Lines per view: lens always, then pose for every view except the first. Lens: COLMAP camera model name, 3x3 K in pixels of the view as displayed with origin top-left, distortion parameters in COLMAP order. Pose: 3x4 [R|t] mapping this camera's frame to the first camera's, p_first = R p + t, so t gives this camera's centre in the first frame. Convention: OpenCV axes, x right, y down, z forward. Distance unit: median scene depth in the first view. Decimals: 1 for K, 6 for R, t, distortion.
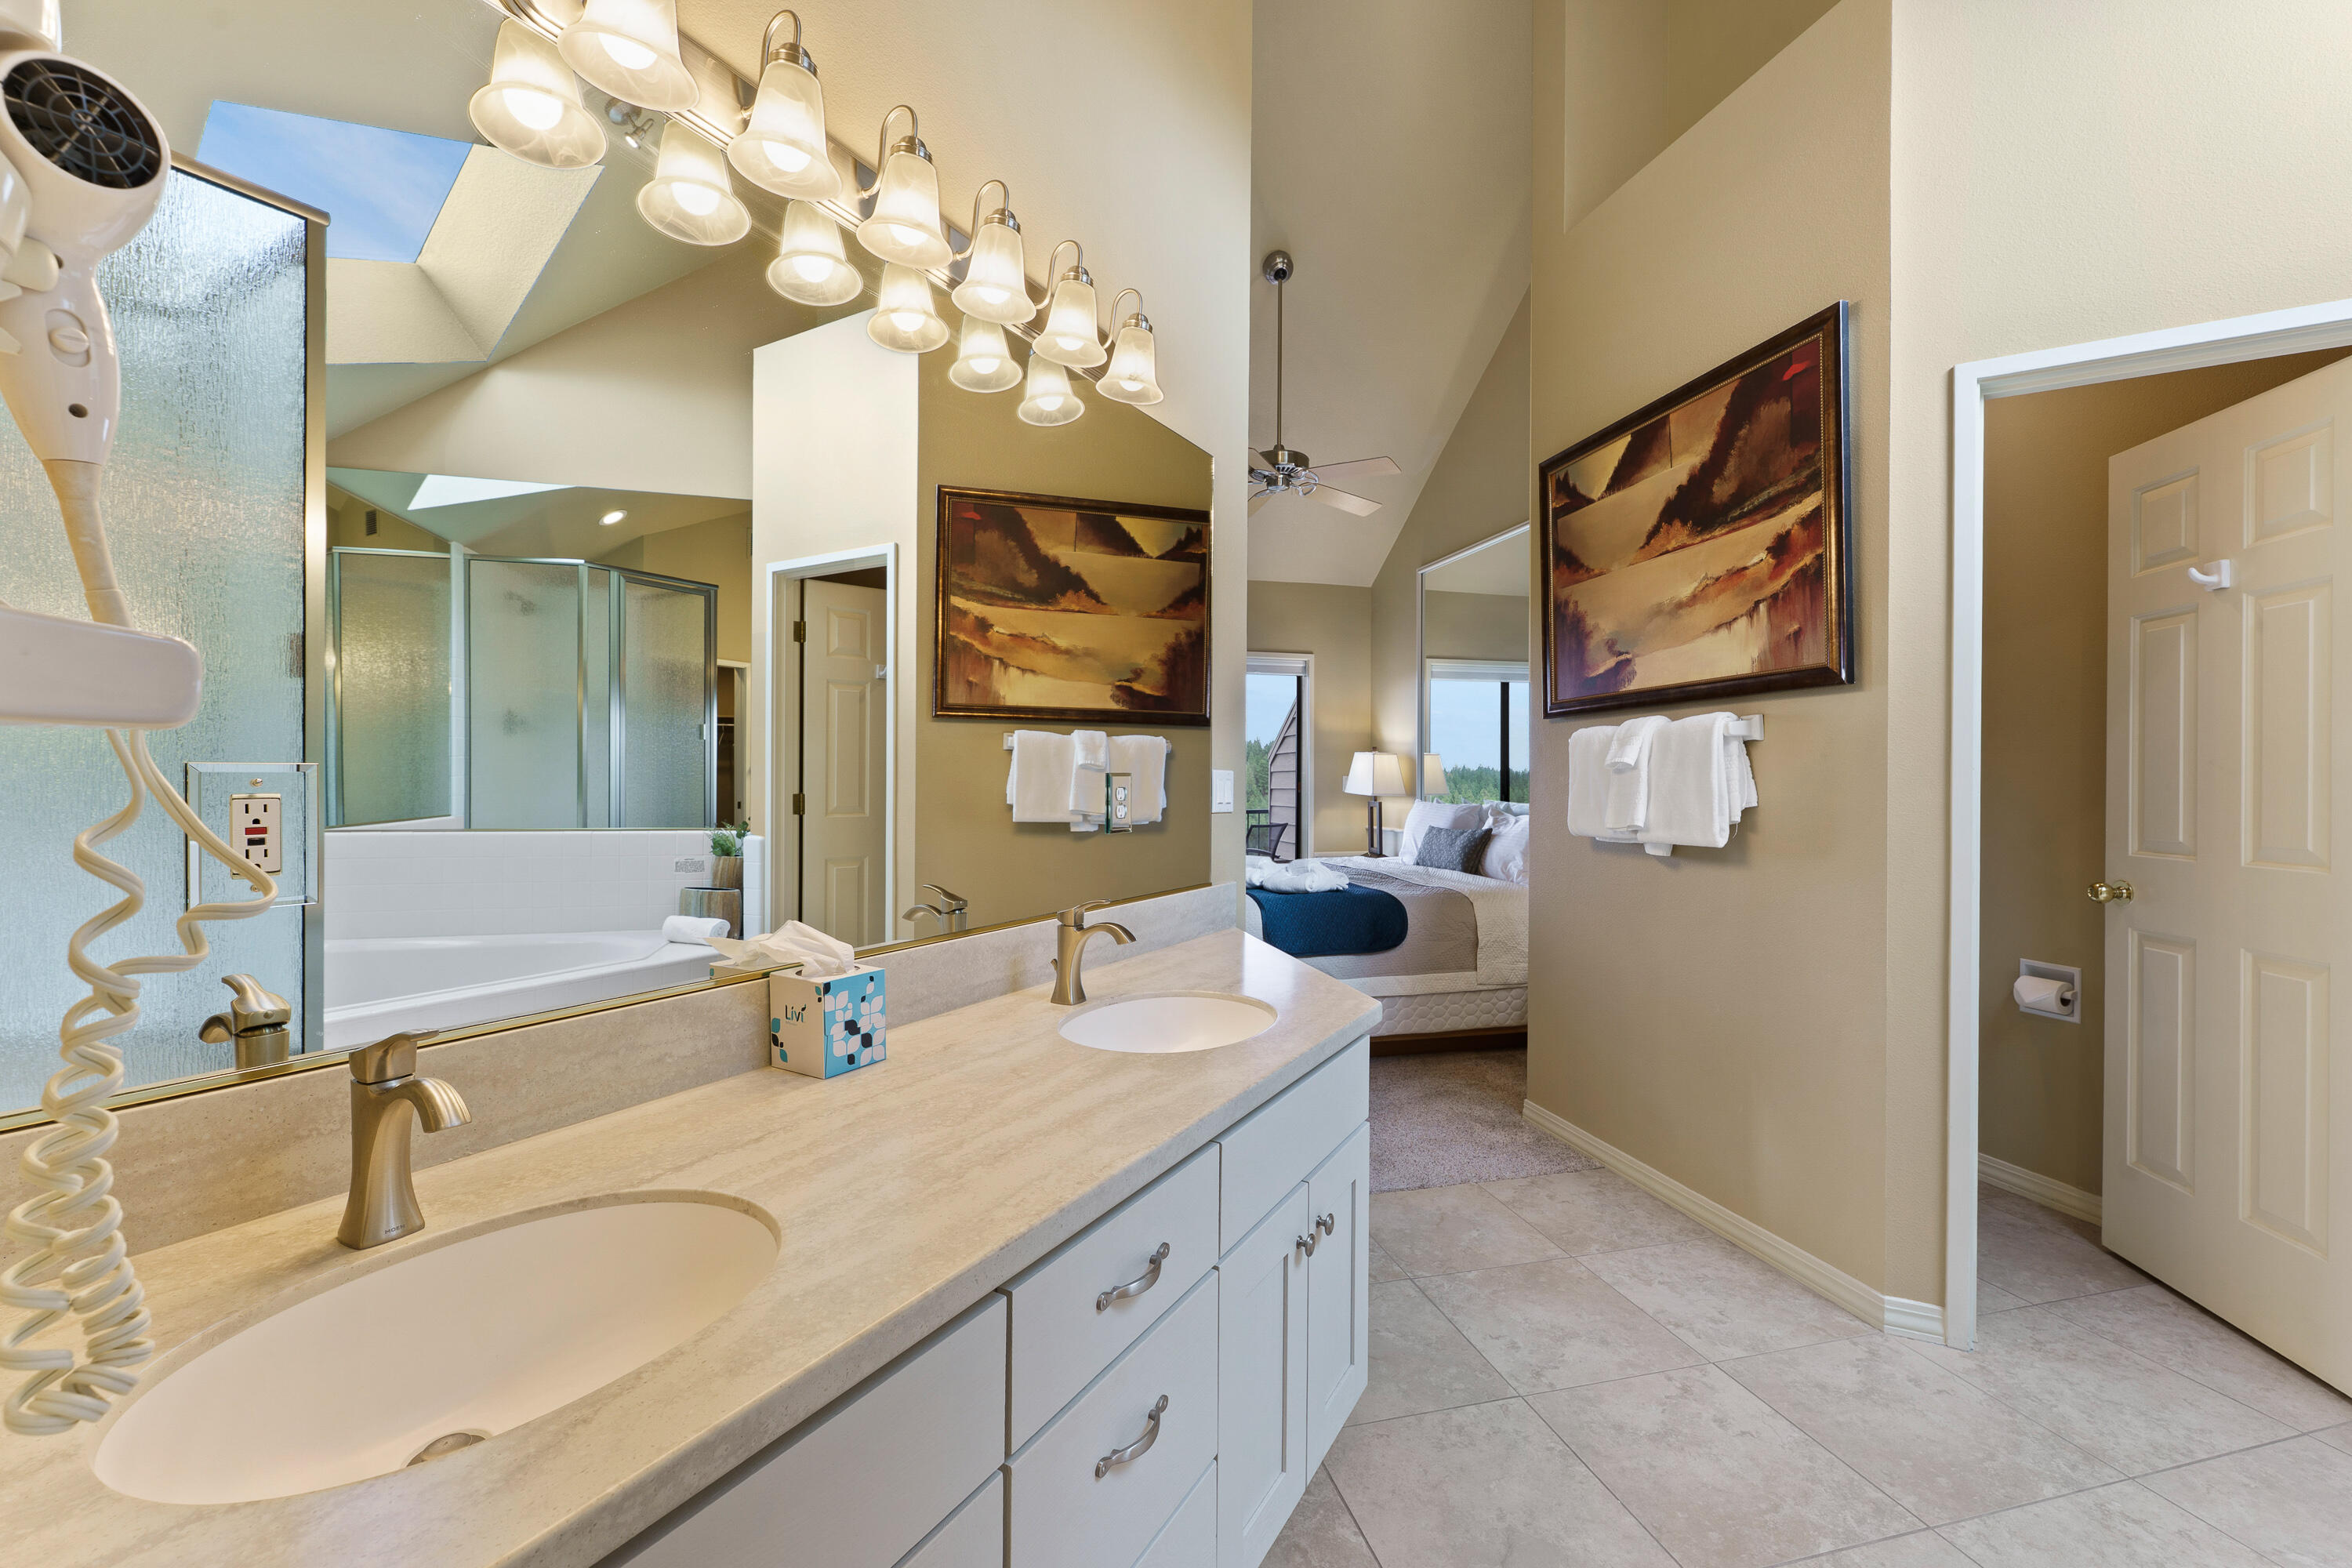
lens RADIAL K [[963.5, 0, 1181.5], [0, 963.5, 781.5], [0, 0, 1]] dist [0.003705, -0.001144]
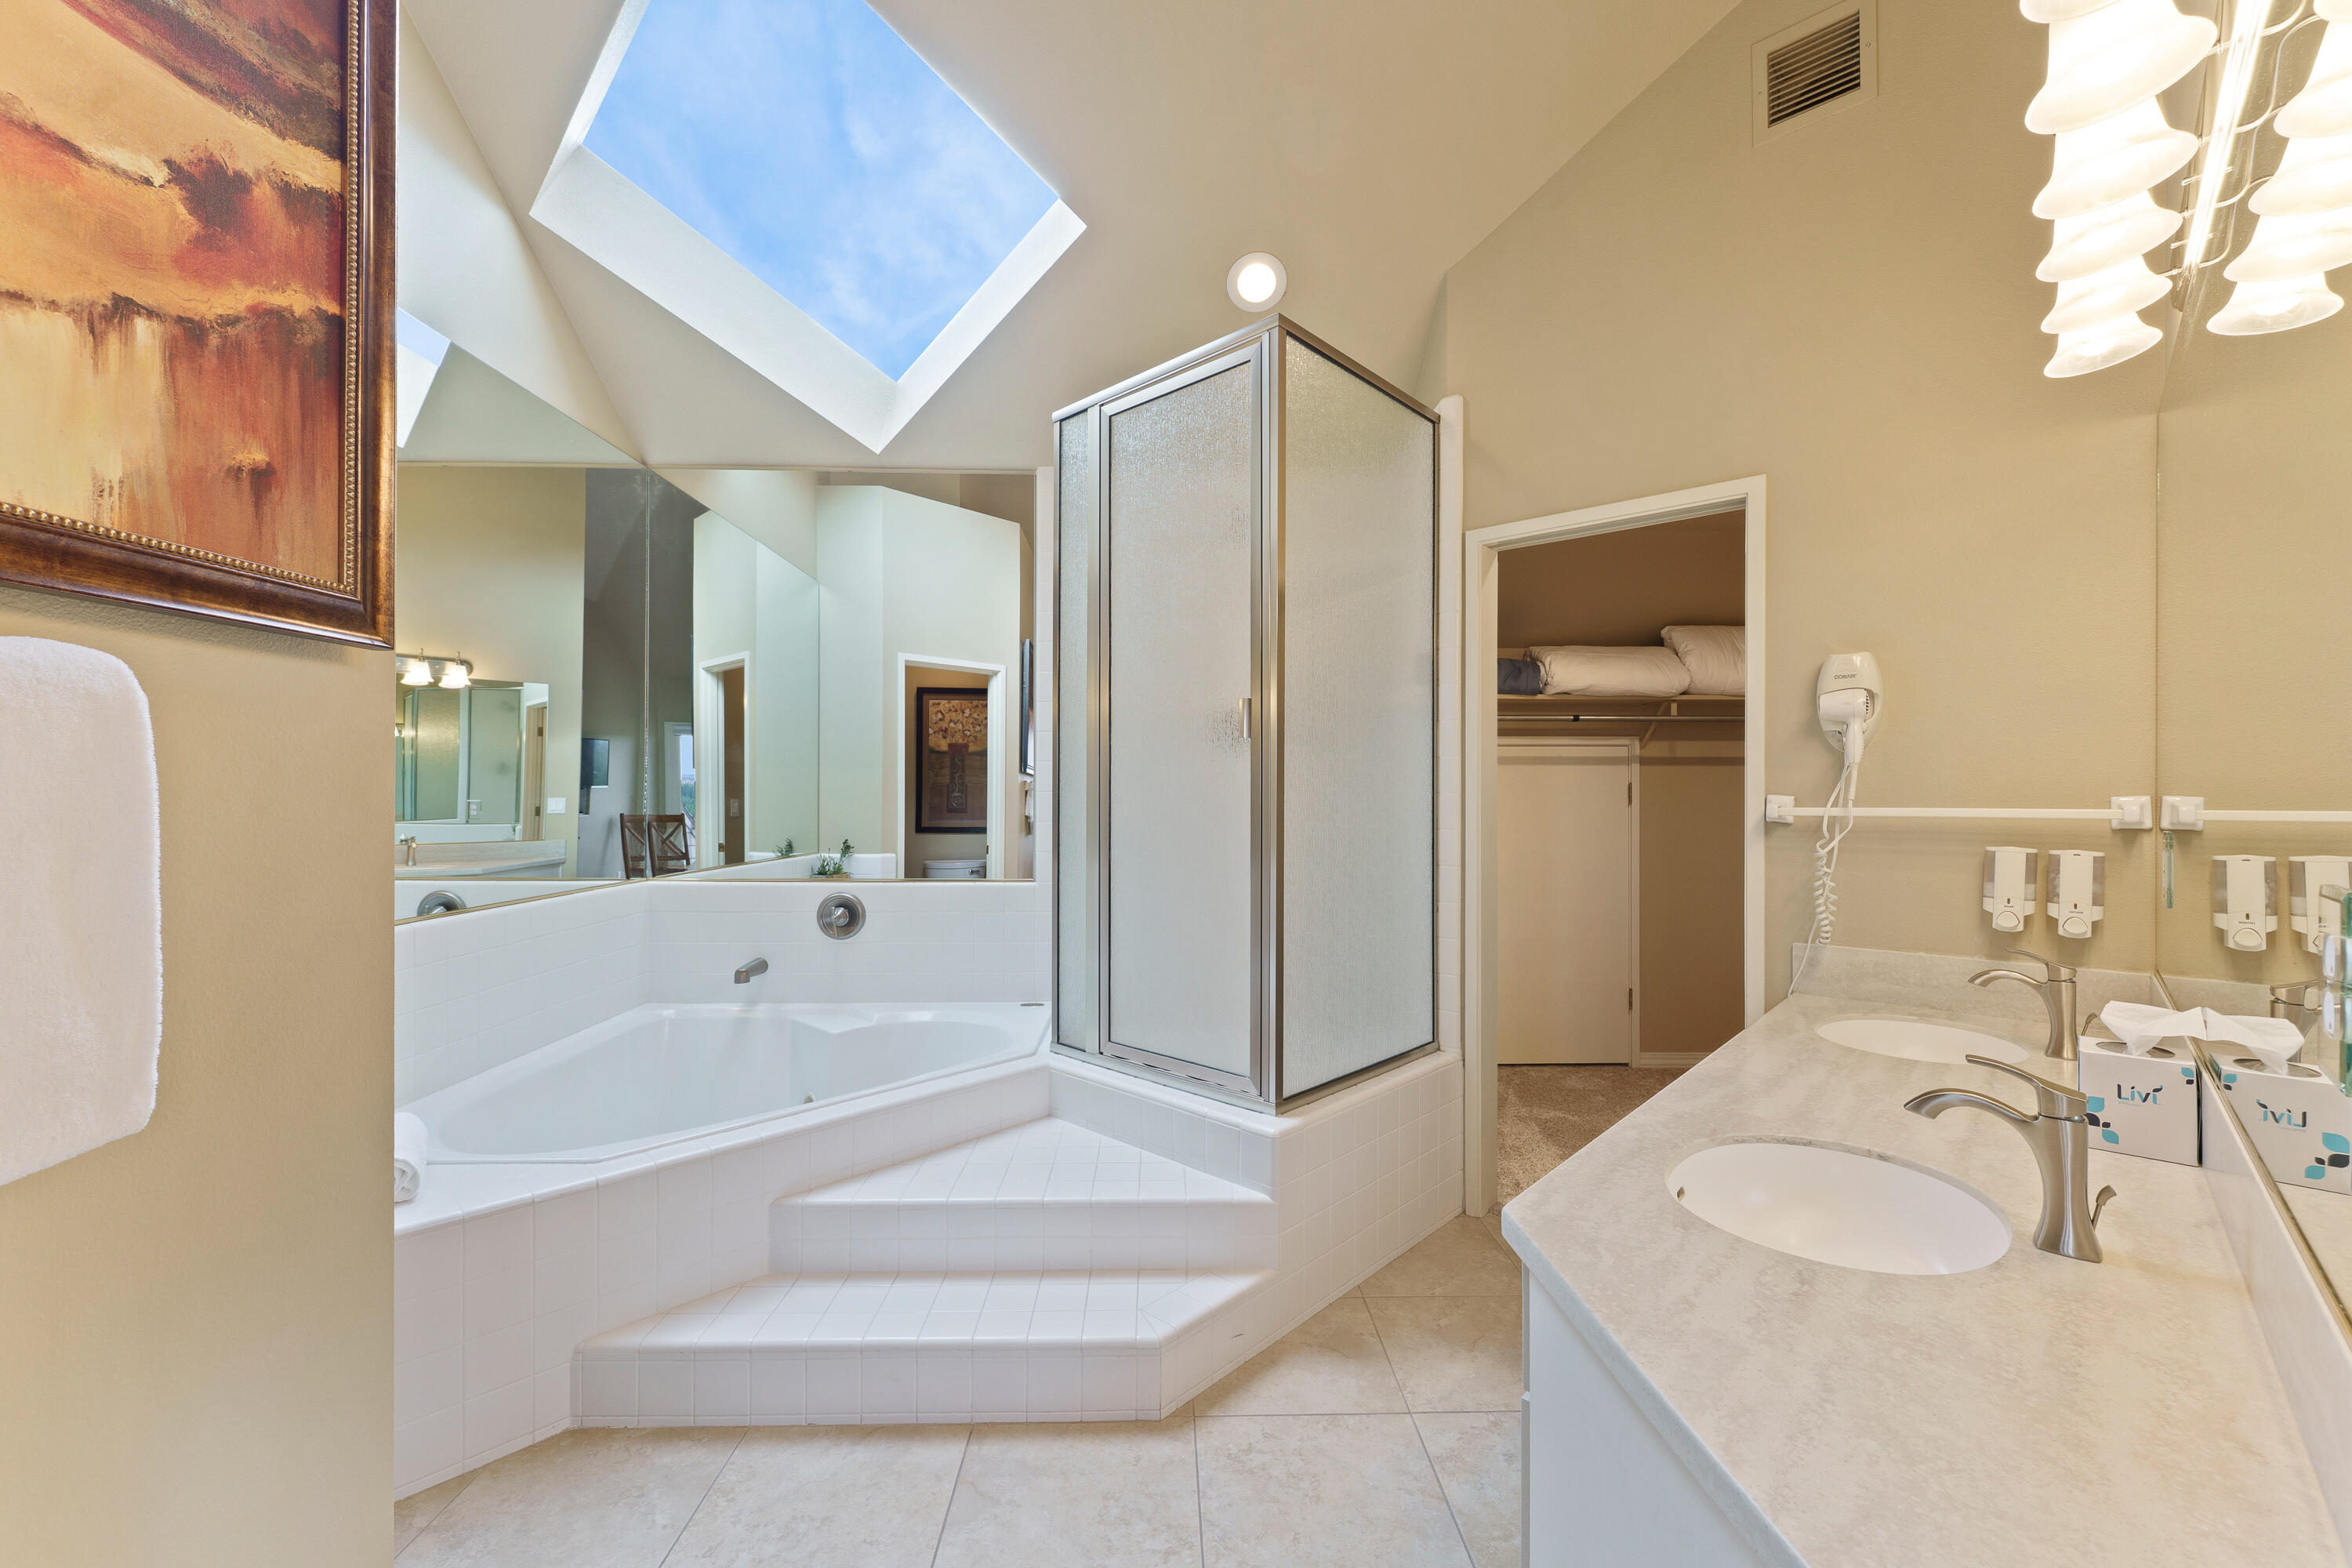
lens RADIAL K [[963.5, 0, 1176.3], [0, 963.5, 786.5], [0, 0, 1]] dist [0.003705, -0.001144]
pose [[-0.975132, -0.006060, 0.221542, 0.213680], [-0.006881, 0.999972, -0.002936, -0.036176], [-0.221518, -0.004387, -0.975147, 1.272377]]
